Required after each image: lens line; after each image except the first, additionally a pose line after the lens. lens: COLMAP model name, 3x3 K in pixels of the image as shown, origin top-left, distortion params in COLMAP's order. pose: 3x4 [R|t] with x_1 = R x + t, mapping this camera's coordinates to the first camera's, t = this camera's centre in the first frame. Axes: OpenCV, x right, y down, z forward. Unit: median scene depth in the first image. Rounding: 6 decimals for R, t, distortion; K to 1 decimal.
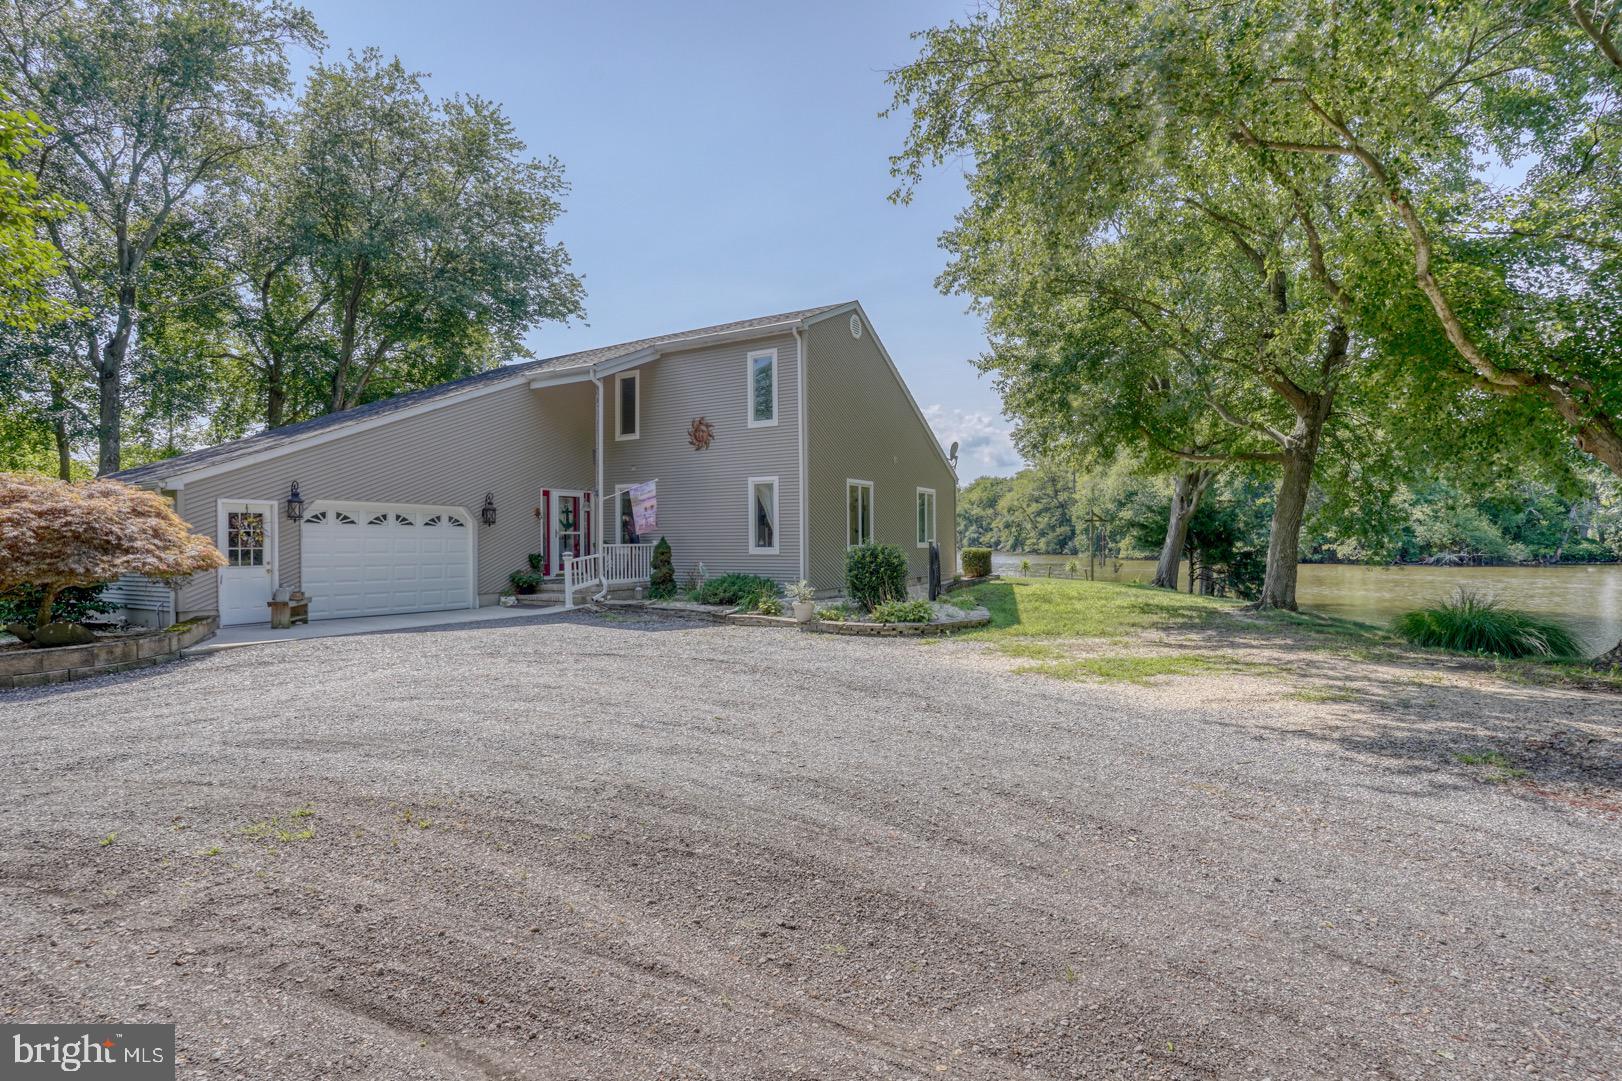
lens RADIAL K [[803.1, 0, 821.7], [0, 803.1, 530.8], [0, 0, 1]] dist [-0.075751, 0.037403]
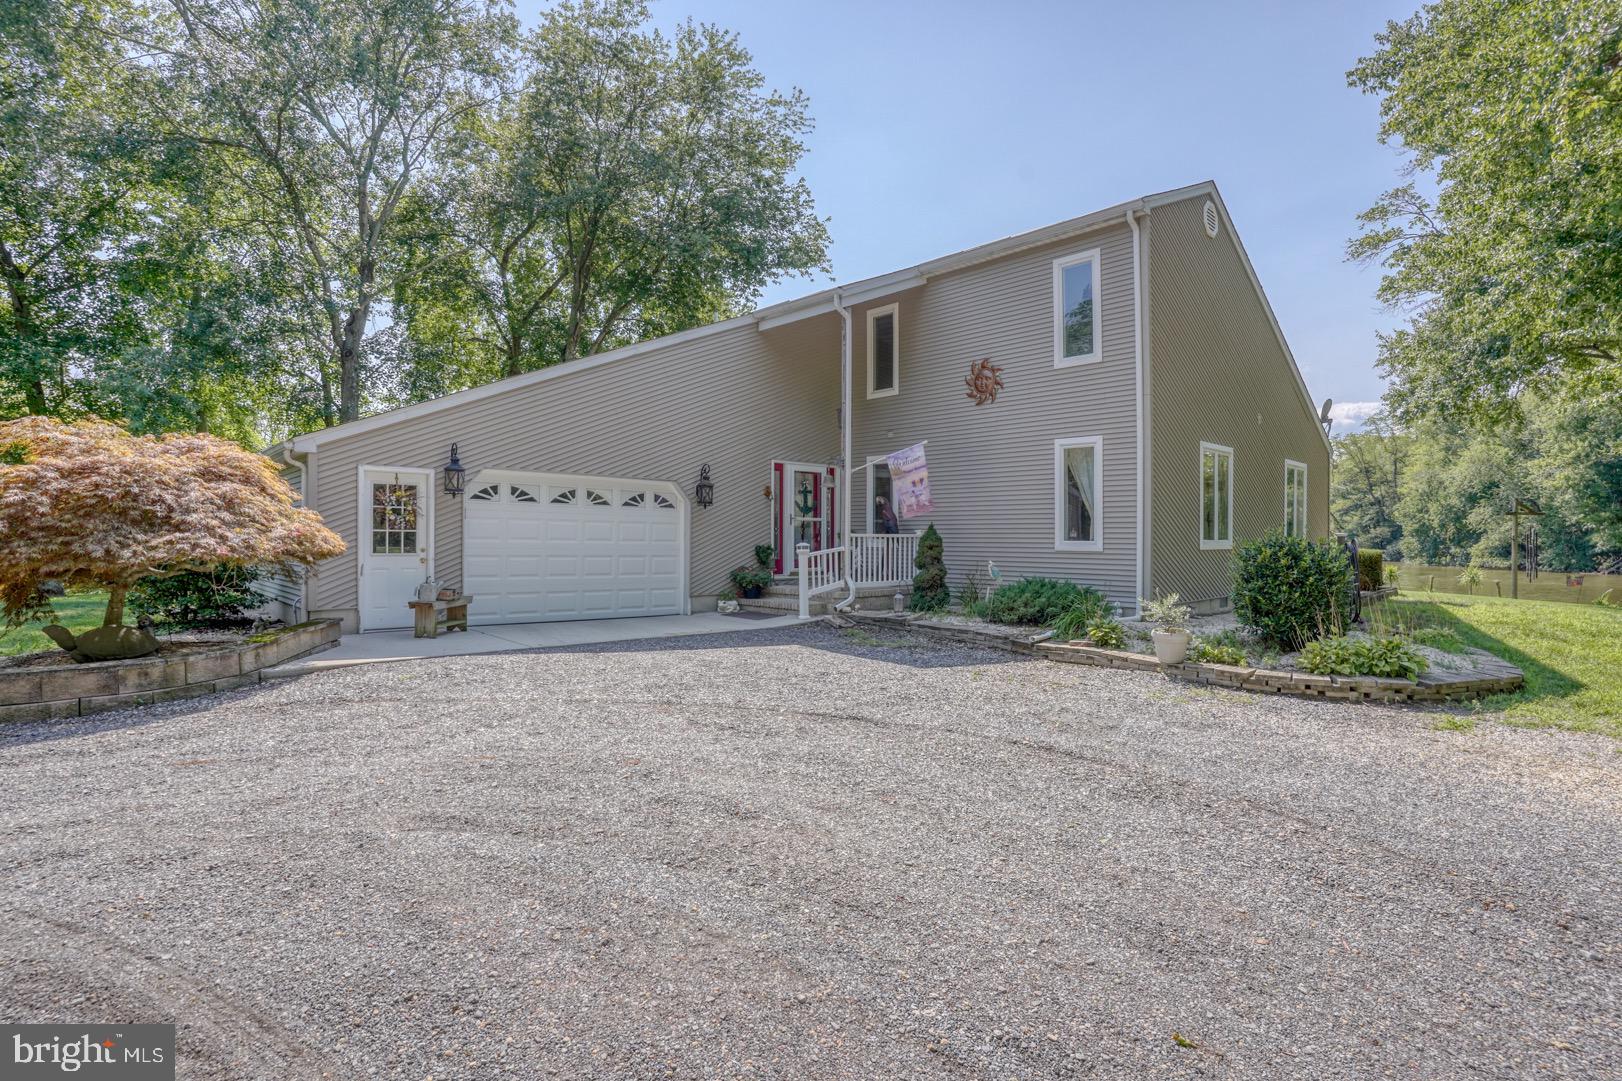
lens RADIAL K [[806.5, 0, 811.0], [0, 806.5, 540.5], [0, 0, 1]] dist [-0.081181, 0.035972]
pose [[0.950279, 0.014424, -0.311067, -0.079668], [-0.009889, 0.999821, 0.016153, 0.011895], [0.311244, -0.012274, 0.950251, 0.293155]]
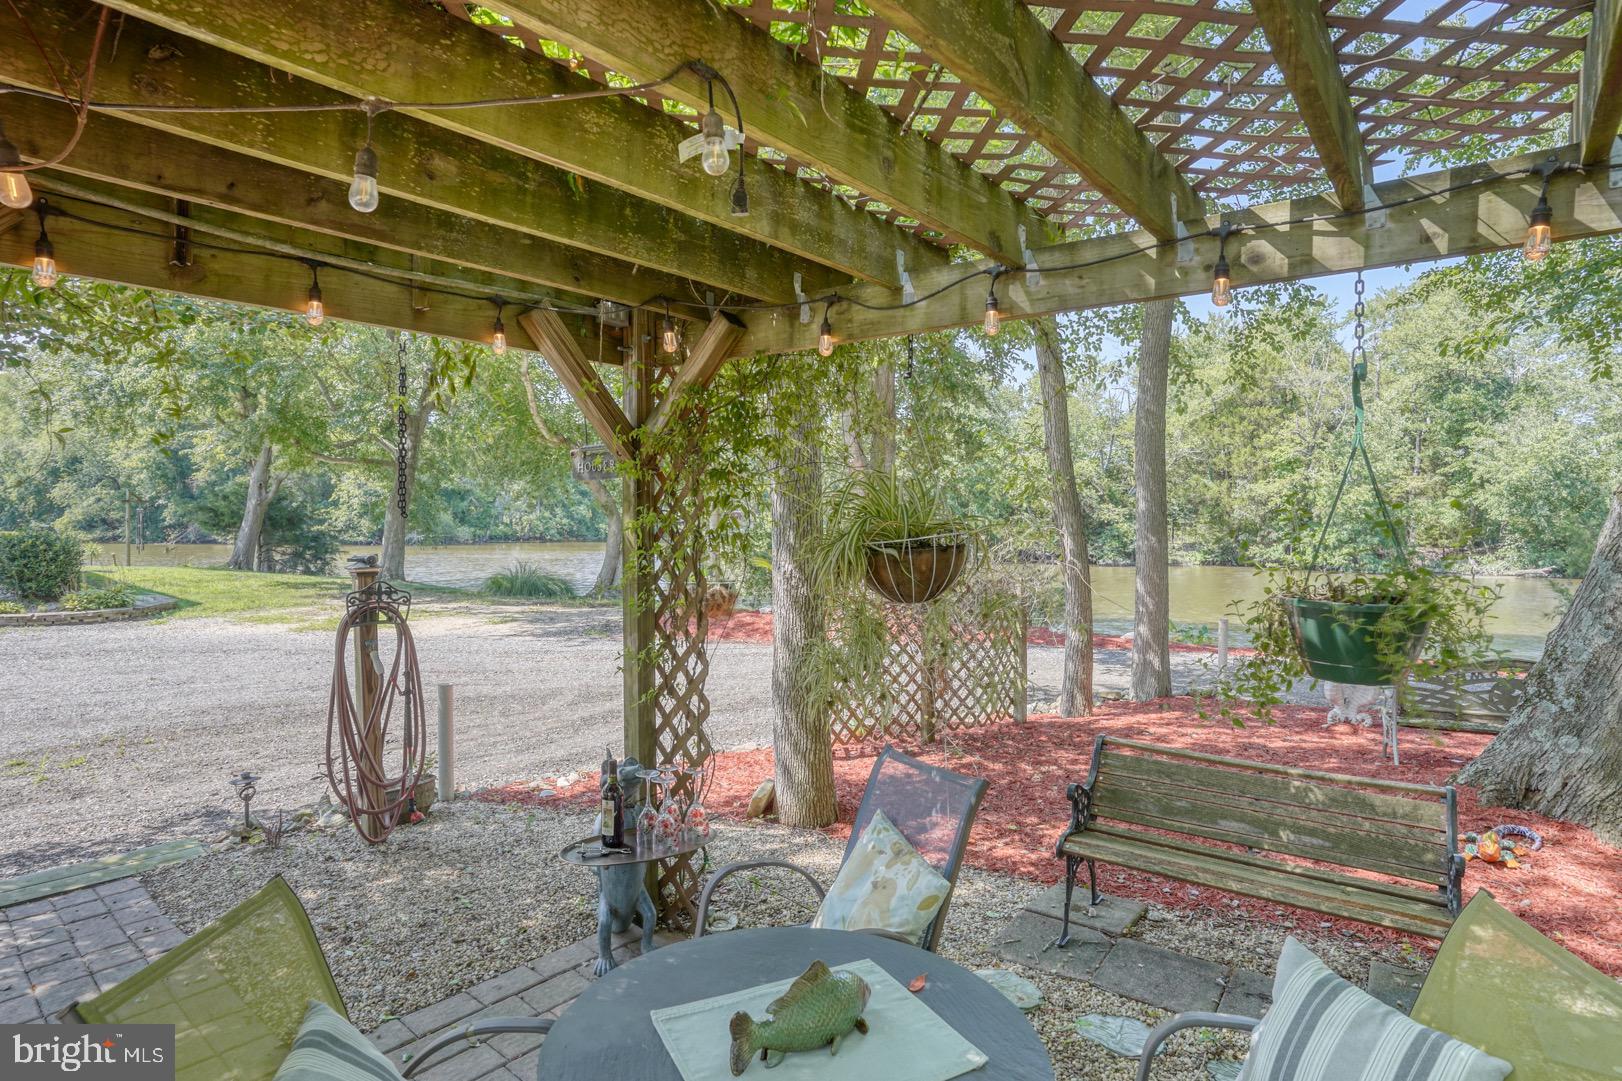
lens RADIAL K [[836.9, 0, 811.0], [0, 836.9, 540.5], [0, 0, 1]] dist [-0.029993, 0.000032]
pose [[0.405106, -0.009810, 0.914217, -0.390856], [-0.024627, 0.999463, 0.021638, -0.013702], [-0.913938, -0.031280, 0.404647, -0.193857]]
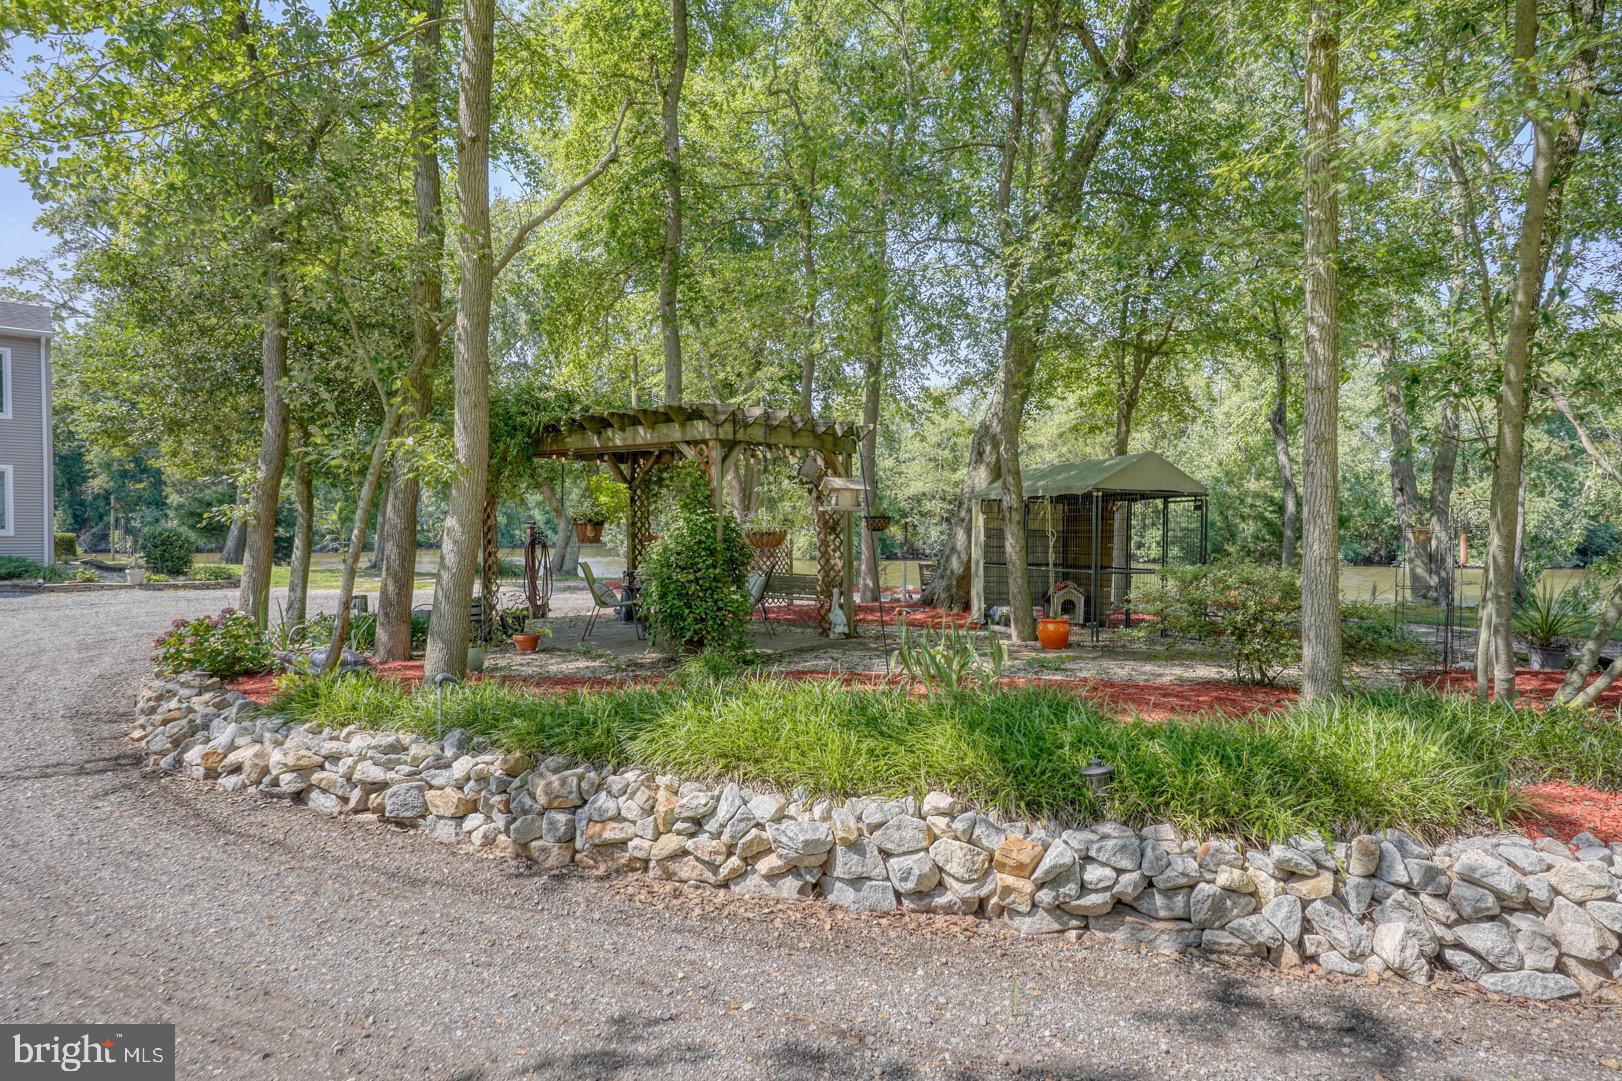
lens RADIAL K [[895.4, 0, 809.2], [0, 895.4, 554.1], [0, 0, 1]] dist [-0.001790, -0.000805]
pose [[0.332800, -0.017576, 0.942833, -0.882275], [-0.017990, 0.999526, 0.024983, 0.004162], [-0.942826, -0.025276, 0.332326, -0.466113]]
